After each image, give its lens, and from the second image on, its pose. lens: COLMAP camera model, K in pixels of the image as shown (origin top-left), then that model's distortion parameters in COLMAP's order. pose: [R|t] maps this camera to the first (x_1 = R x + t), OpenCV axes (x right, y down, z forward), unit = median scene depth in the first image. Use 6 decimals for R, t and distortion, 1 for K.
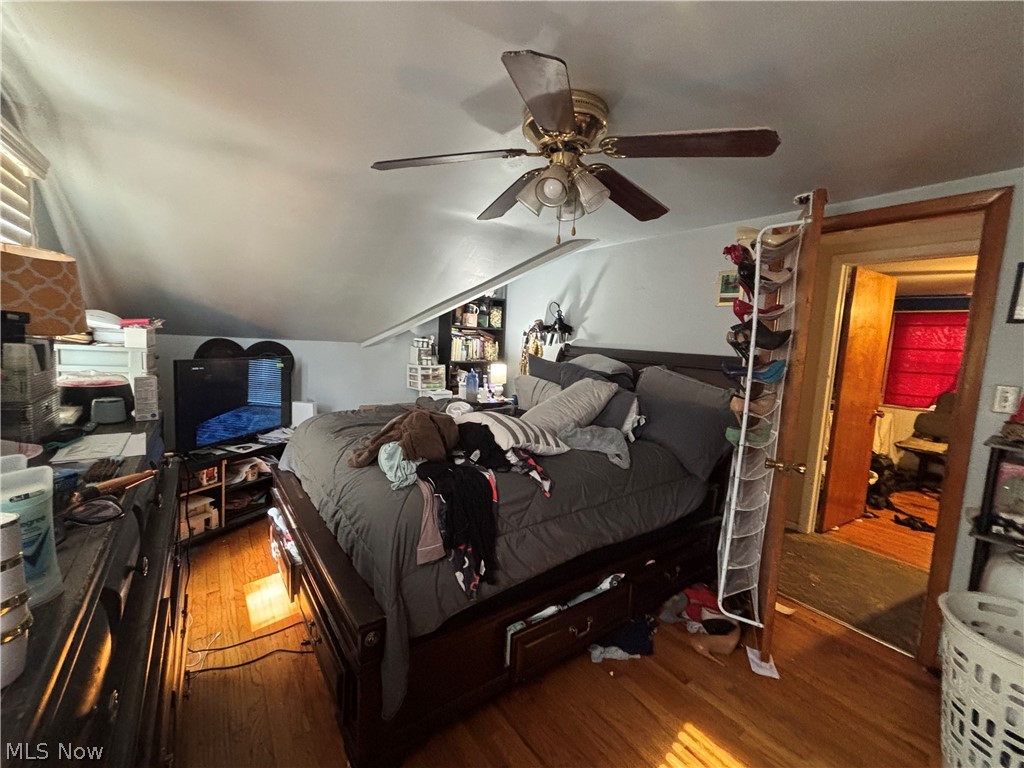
lens RADIAL K [[414.3, 0, 512.3], [0, 414.3, 380.5], [0, 0, 1]] dist [-0.000513, -0.000045]
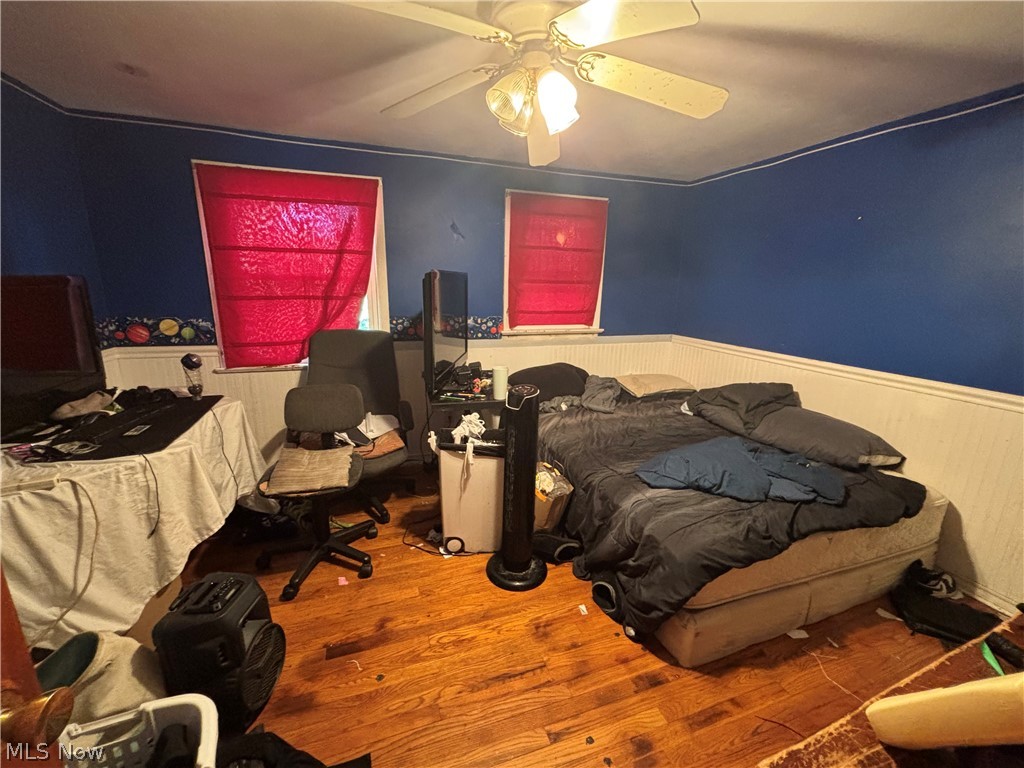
lens RADIAL K [[414.3, 0, 511.7], [0, 414.3, 384.0], [0, 0, 1]] dist [-0.000513, -0.000045]
pose [[0.312455, -0.286114, 0.905820, 0.588796], [0.093195, 0.958196, 0.270510, -0.026678], [-0.945350, -0.000104, 0.326058, 0.558304]]
